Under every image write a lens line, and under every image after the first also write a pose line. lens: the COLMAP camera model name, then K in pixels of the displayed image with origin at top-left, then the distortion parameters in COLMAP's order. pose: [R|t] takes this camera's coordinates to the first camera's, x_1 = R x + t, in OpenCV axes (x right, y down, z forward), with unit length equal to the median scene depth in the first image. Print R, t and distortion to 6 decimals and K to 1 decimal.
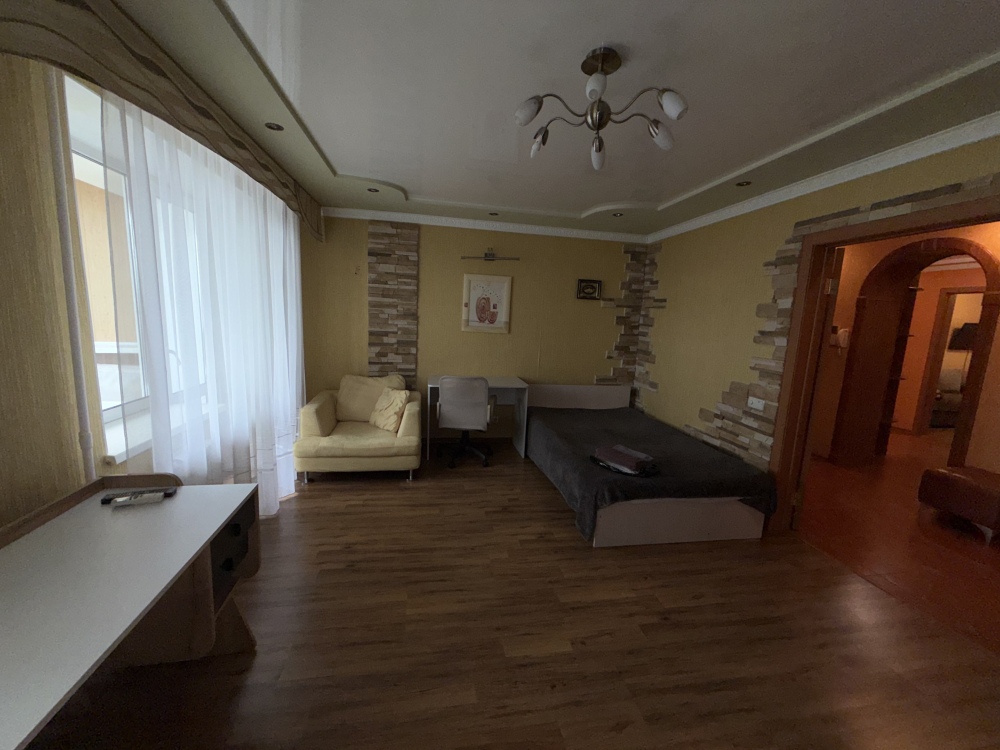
lens RADIAL K [[397.5, 0, 495.4], [0, 397.5, 375.1], [0, 0, 1]] dist [-0.001582, -0.000037]
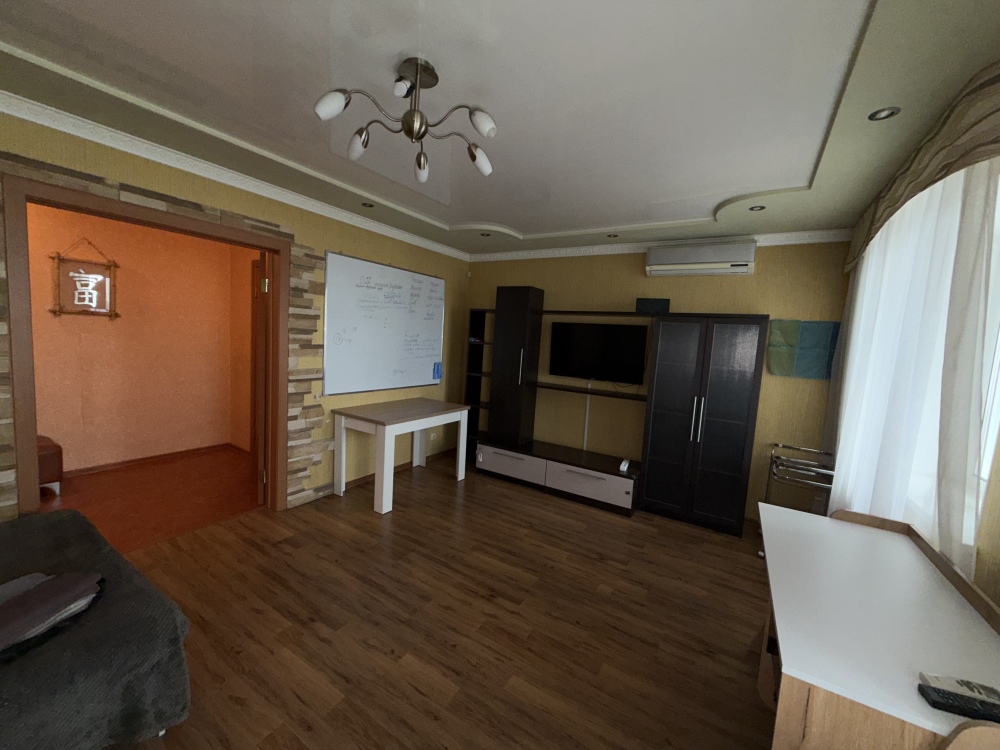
lens RADIAL K [[397.5, 0, 495.4], [0, 397.5, 375.1], [0, 0, 1]] dist [-0.001582, -0.000037]
pose [[-0.732758, -0.161407, 0.661070, -0.502991], [0.000794, 0.971259, 0.238023, -0.243242], [-0.680489, 0.174939, -0.711570, 1.349116]]
